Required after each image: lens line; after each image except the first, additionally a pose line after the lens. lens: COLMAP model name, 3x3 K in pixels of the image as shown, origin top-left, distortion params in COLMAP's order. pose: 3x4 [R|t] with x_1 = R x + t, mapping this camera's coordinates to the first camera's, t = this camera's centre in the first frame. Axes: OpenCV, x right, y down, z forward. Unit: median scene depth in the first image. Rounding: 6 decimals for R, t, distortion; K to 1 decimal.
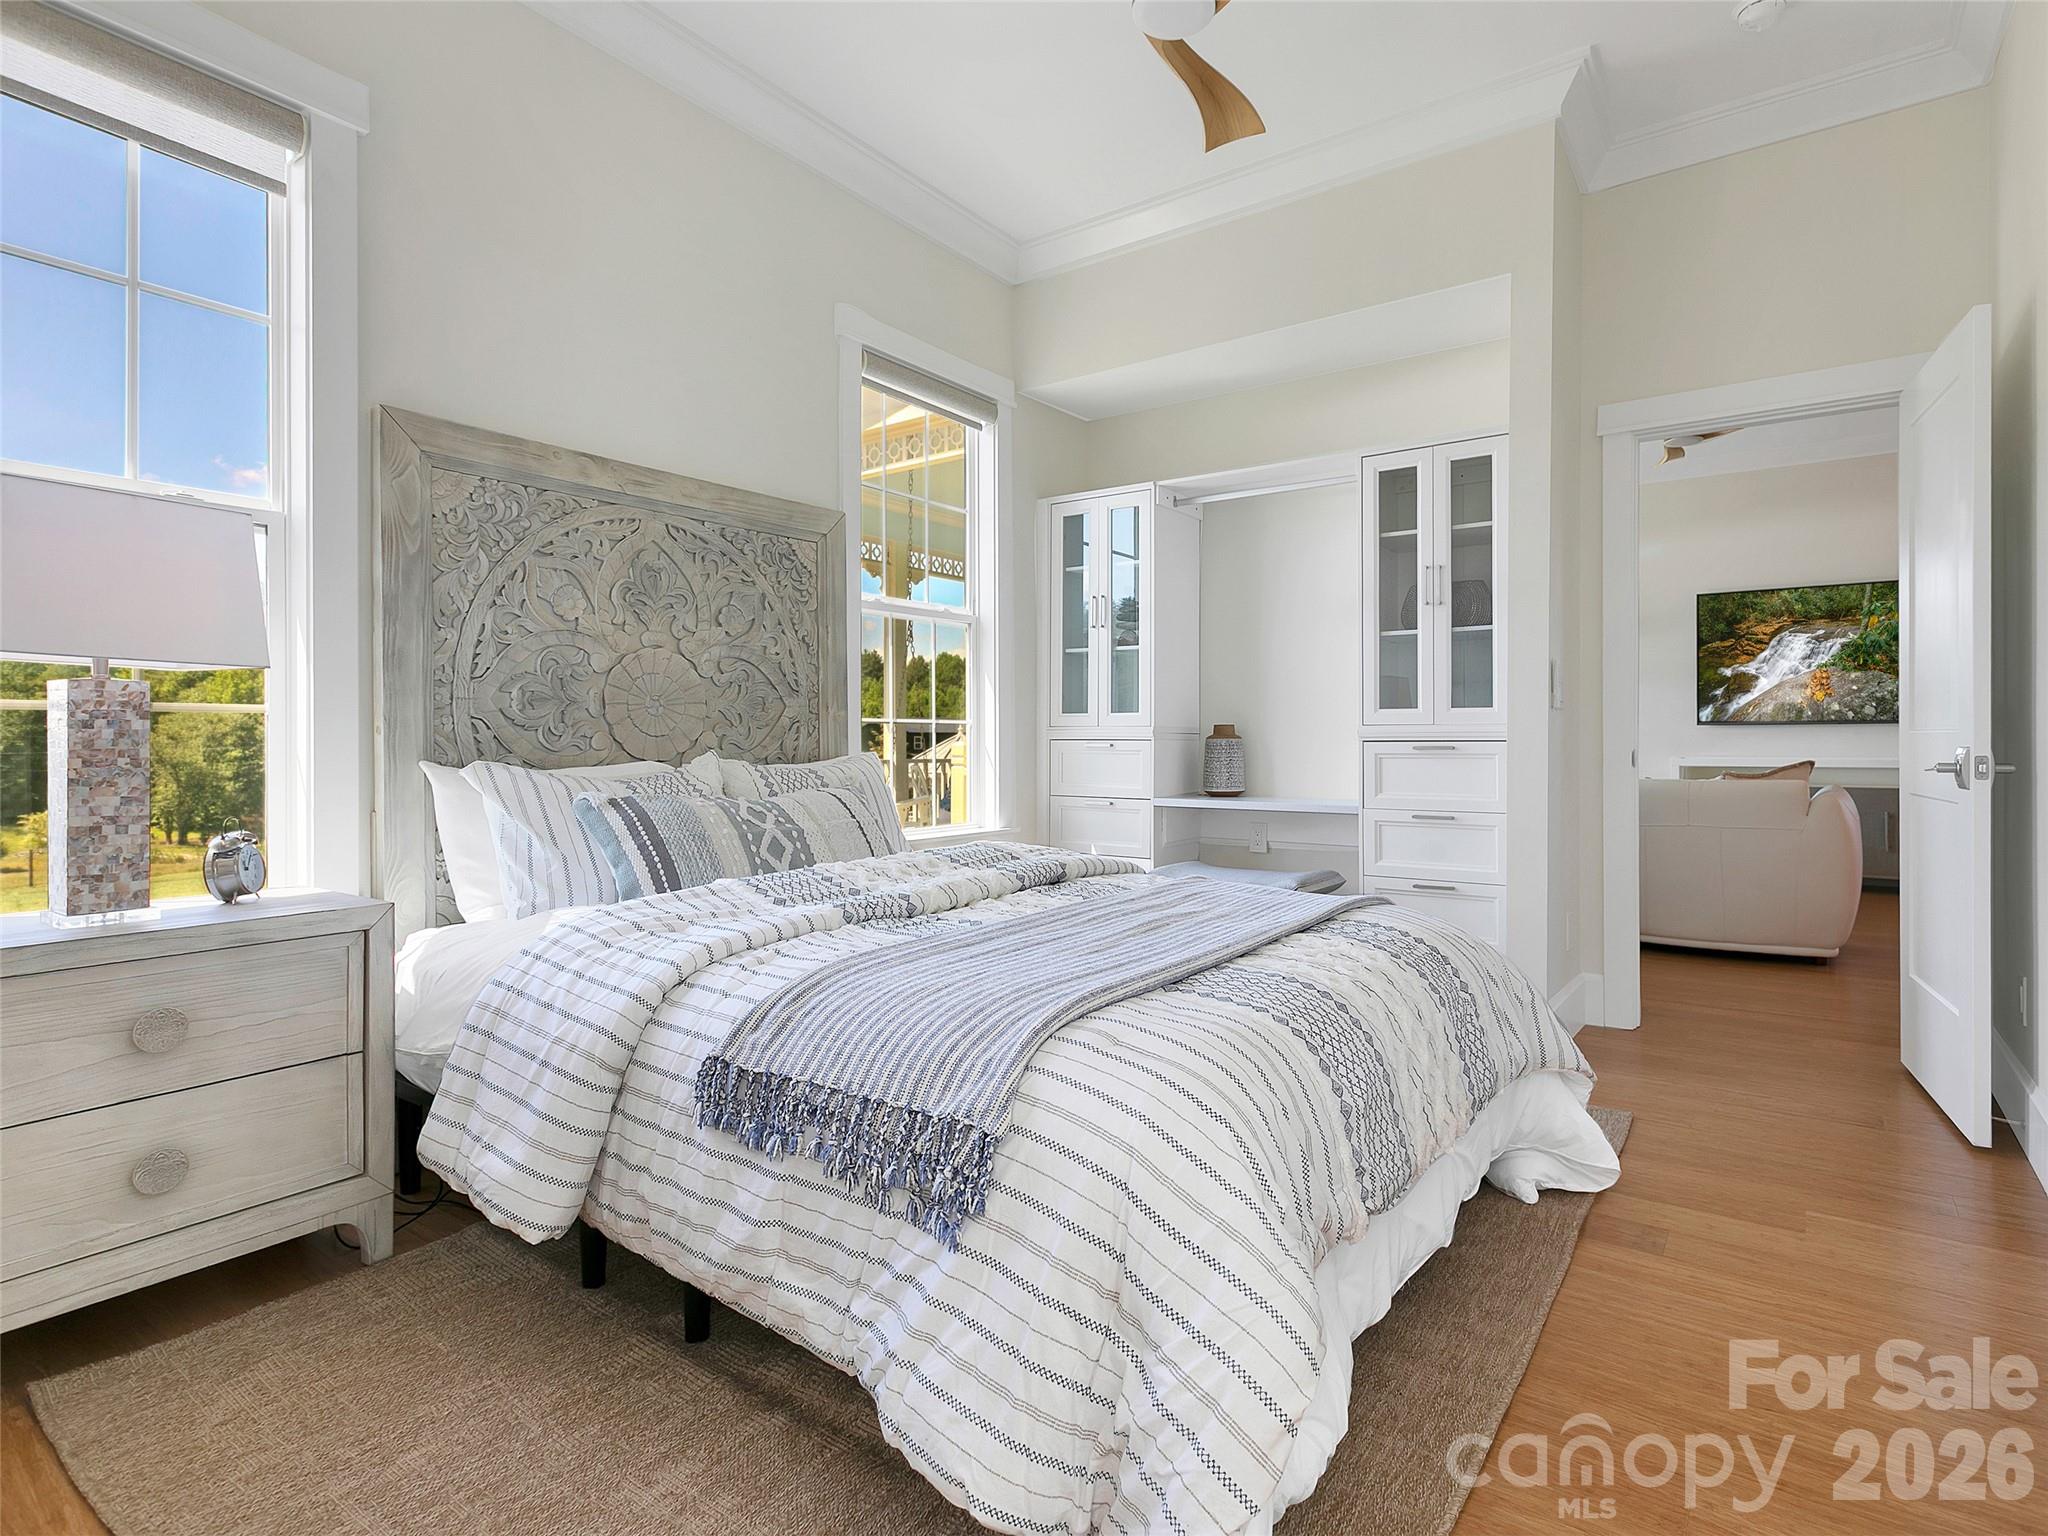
lens RADIAL K [[1054.8, 0, 1025.2], [0, 1054.8, 758.9], [0, 0, 1]] dist [0.000473, 0.003420]
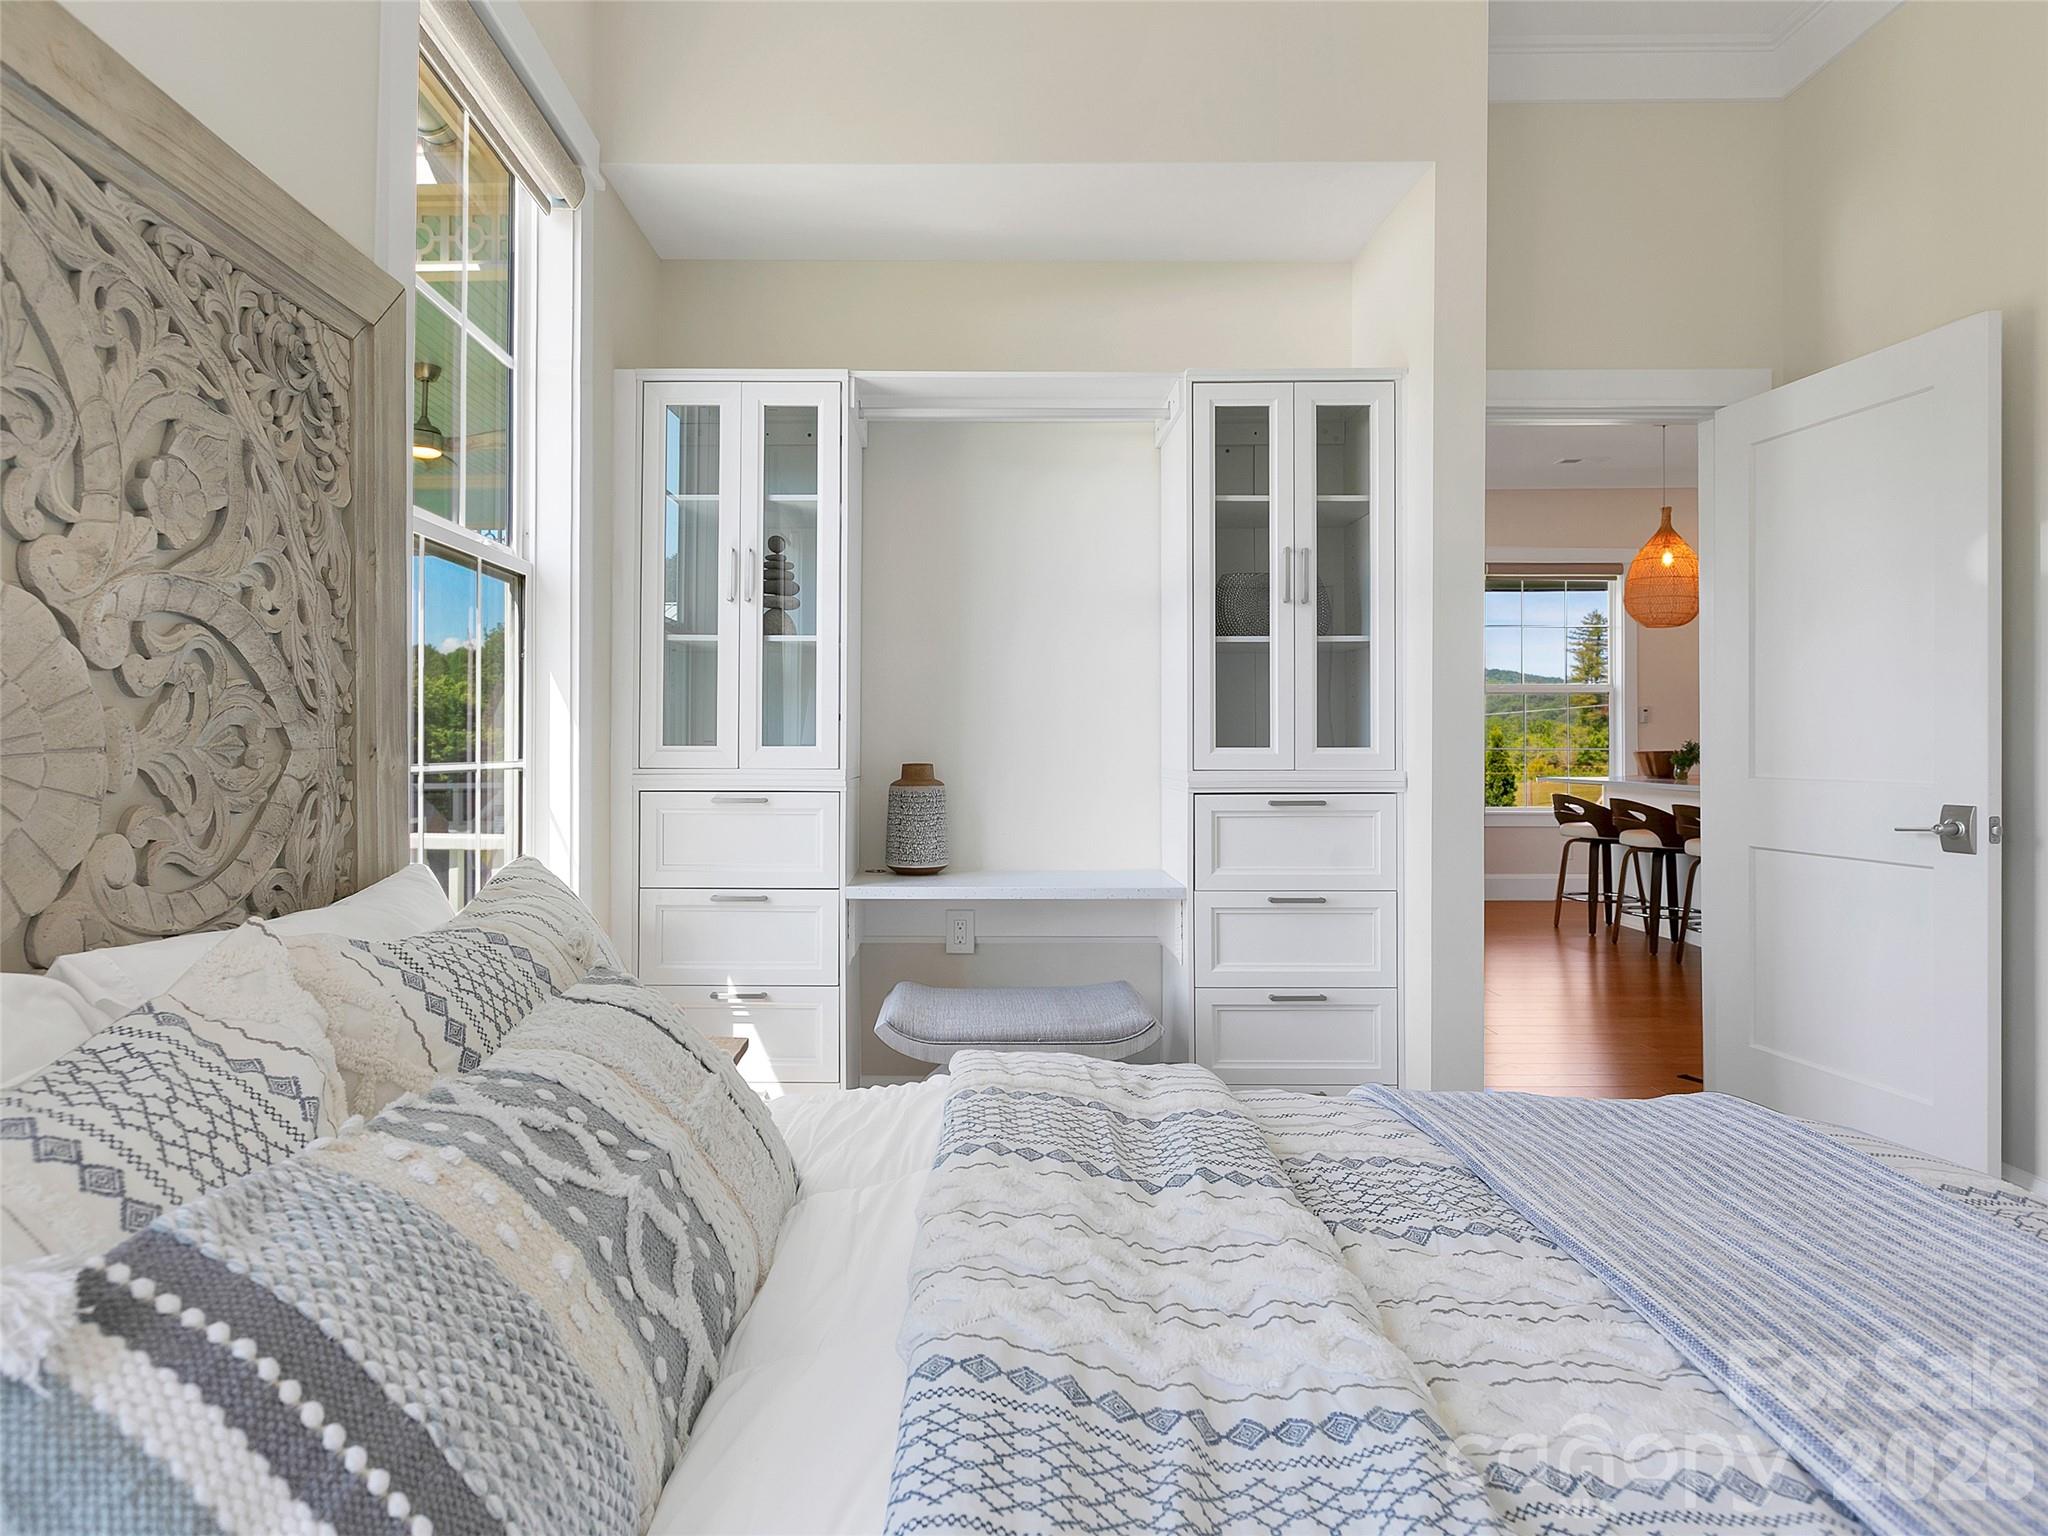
lens RADIAL K [[1189.5, 0, 1007.1], [0, 1189.5, 760.9], [0, 0, 1]] dist [-0.017946, -0.001035]
pose [[0.809925, -0.005925, 0.586503, -0.243669], [0.010912, 0.999928, -0.004968, -0.037123], [-0.586431, 0.010424, 0.809932, 0.460014]]
